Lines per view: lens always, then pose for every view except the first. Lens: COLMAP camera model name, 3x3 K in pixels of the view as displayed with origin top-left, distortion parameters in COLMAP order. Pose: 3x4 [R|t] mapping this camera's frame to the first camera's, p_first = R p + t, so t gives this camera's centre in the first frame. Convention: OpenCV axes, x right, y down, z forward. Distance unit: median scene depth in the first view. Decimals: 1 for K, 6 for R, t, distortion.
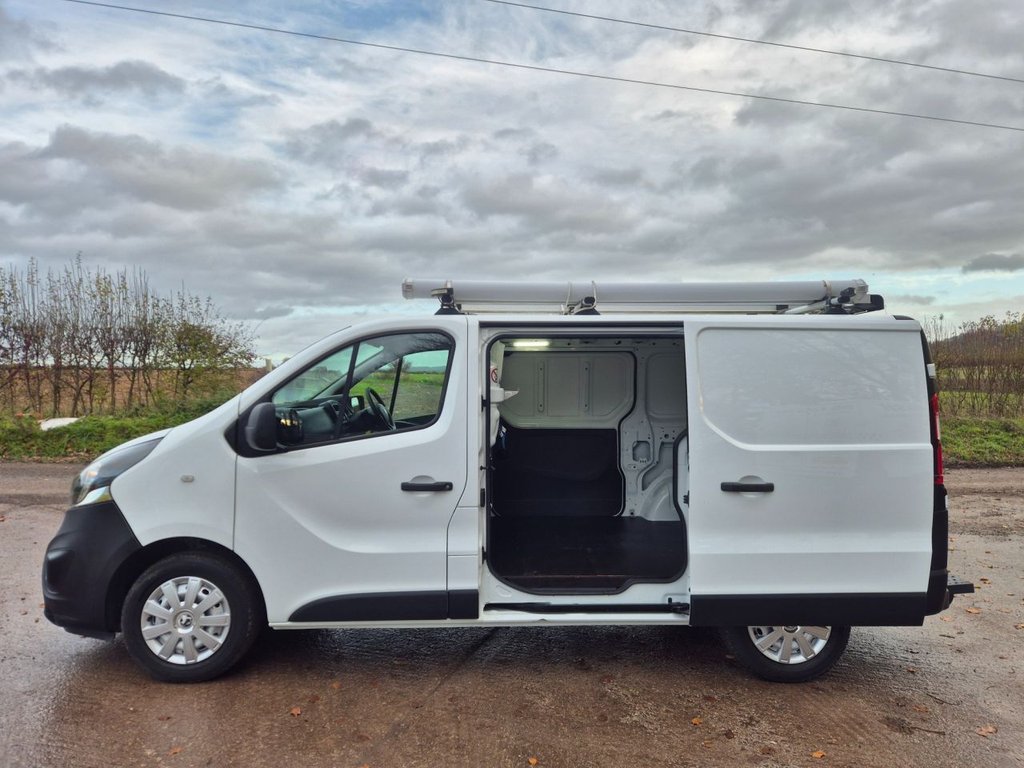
lens RADIAL K [[691.1, 0, 513.9], [0, 691.1, 371.3], [0, 0, 1]] dist [0.055877, -0.034389]
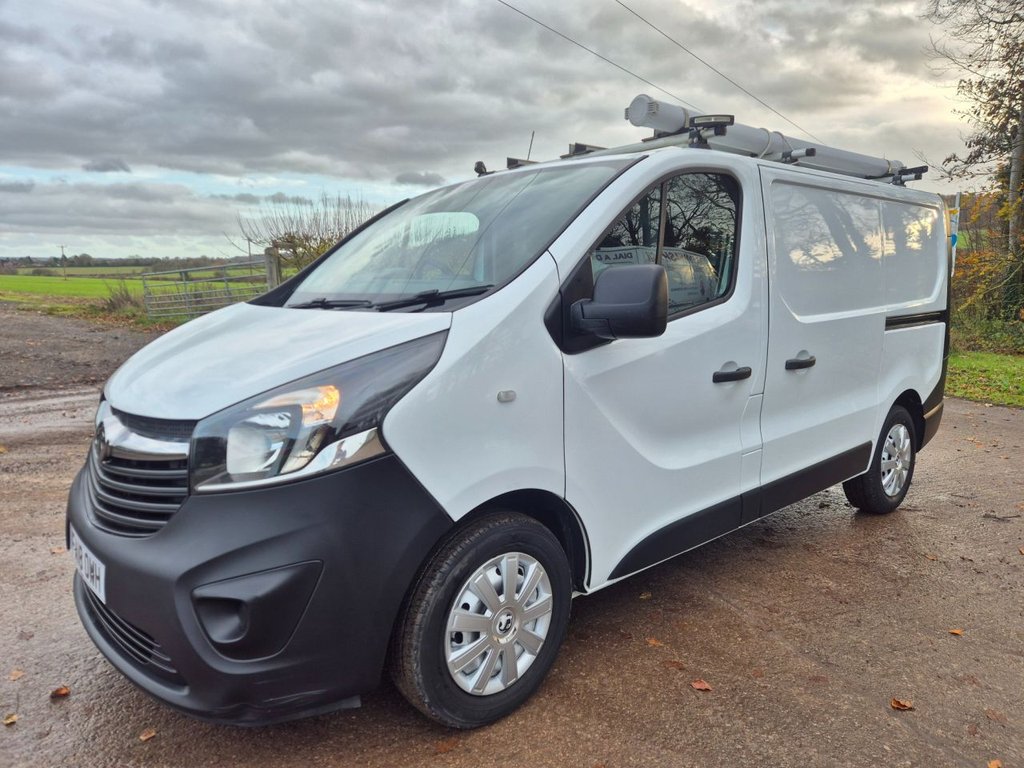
lens RADIAL K [[691.1, 0, 511.5], [0, 691.1, 379.4], [0, 0, 1]] dist [0.055877, -0.034389]
pose [[0.766941, -0.095237, 0.634611, -0.803987], [-0.003856, 0.988224, 0.152965, 0.049229], [-0.641706, -0.119762, 0.757542, 0.542906]]
